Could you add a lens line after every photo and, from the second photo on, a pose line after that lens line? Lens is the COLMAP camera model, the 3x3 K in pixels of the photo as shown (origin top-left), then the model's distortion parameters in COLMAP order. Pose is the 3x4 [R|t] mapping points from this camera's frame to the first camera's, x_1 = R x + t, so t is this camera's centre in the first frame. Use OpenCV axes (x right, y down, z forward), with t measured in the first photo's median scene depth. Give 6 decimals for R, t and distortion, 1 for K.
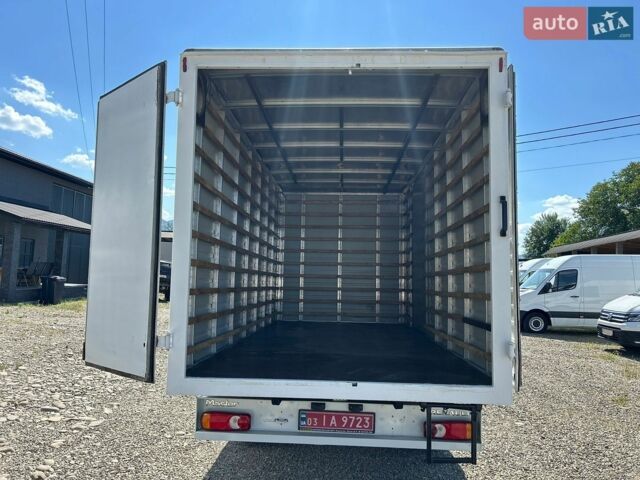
lens RADIAL K [[480.8, 0, 319.6], [0, 480.8, 239.1], [0, 0, 1]] dist [0.051882, -0.054895]
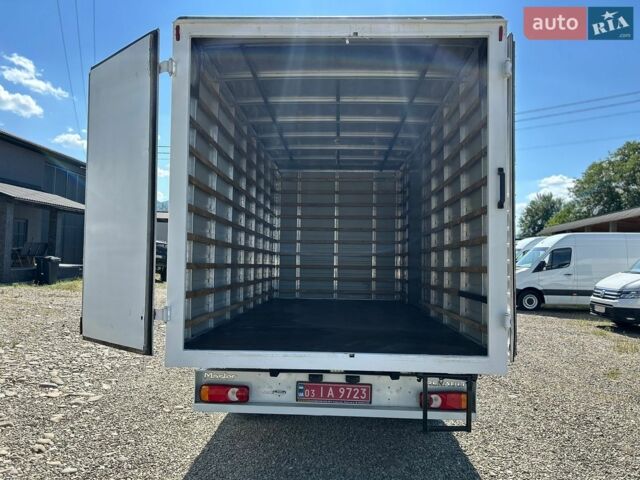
lens RADIAL K [[480.8, 0, 321.0], [0, 480.8, 240.6], [0, 0, 1]] dist [0.051882, -0.054895]
pose [[0.999927, -0.003094, 0.011681, -0.002126], [0.002593, 0.999085, 0.042692, 0.011851], [-0.011802, -0.042659, 0.999020, 0.002576]]
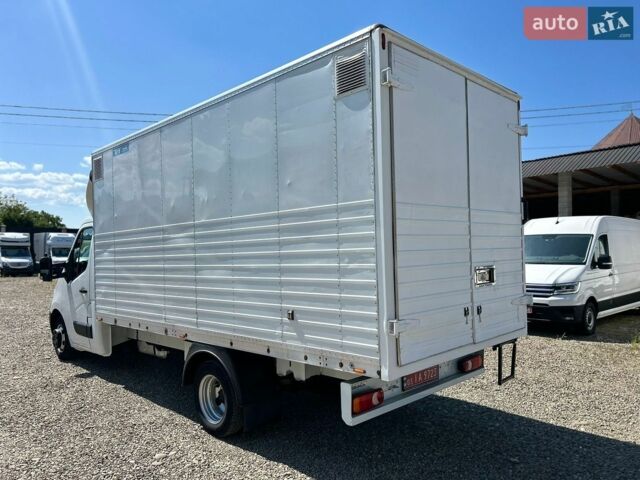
lens RADIAL K [[480.8, 0, 314.0], [0, 480.8, 242.8], [0, 0, 1]] dist [0.051882, -0.054895]
pose [[0.676503, -0.023004, 0.736080, -0.783774], [-0.027531, 0.998023, 0.056493, -0.010468], [-0.735925, -0.058482, 0.674533, 0.314866]]
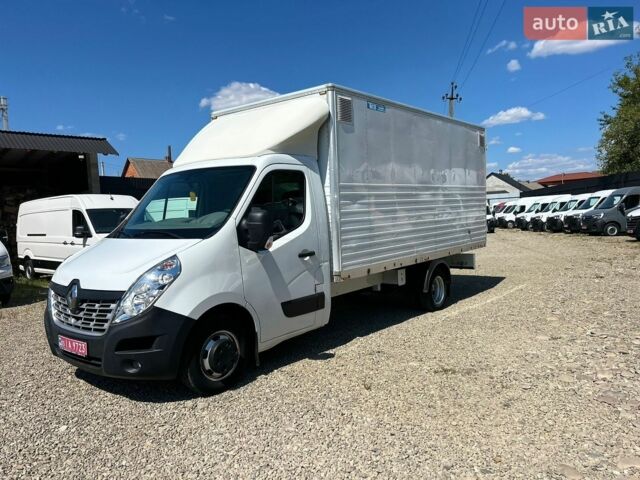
lens RADIAL K [[480.8, 0, 312.2], [0, 480.8, 248.0], [0, 0, 1]] dist [0.051882, -0.054895]
pose [[-0.803851, -0.033662, 0.593878, -0.851965], [-0.030598, 0.999416, 0.015231, 0.216355], [-0.594044, -0.005928, -0.804411, 2.816854]]
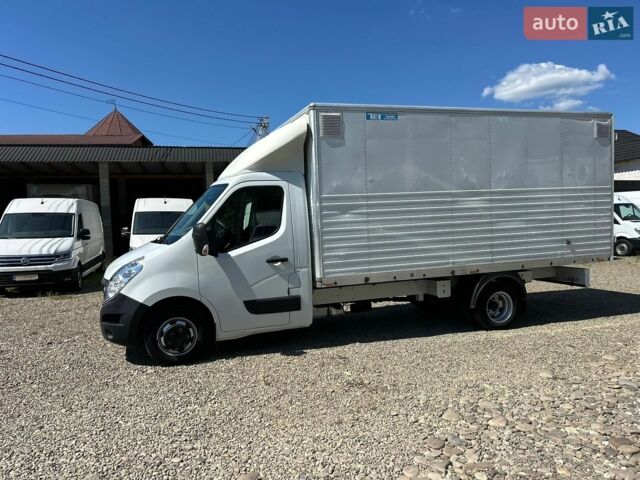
lens RADIAL K [[480.8, 0, 311.5], [0, 480.8, 248.2], [0, 0, 1]] dist [0.051882, -0.054895]
pose [[-0.366939, -0.068462, 0.927722, -1.397185], [-0.053848, 0.997179, 0.052289, 0.143083], [-0.928685, -0.030769, -0.369591, 2.285449]]
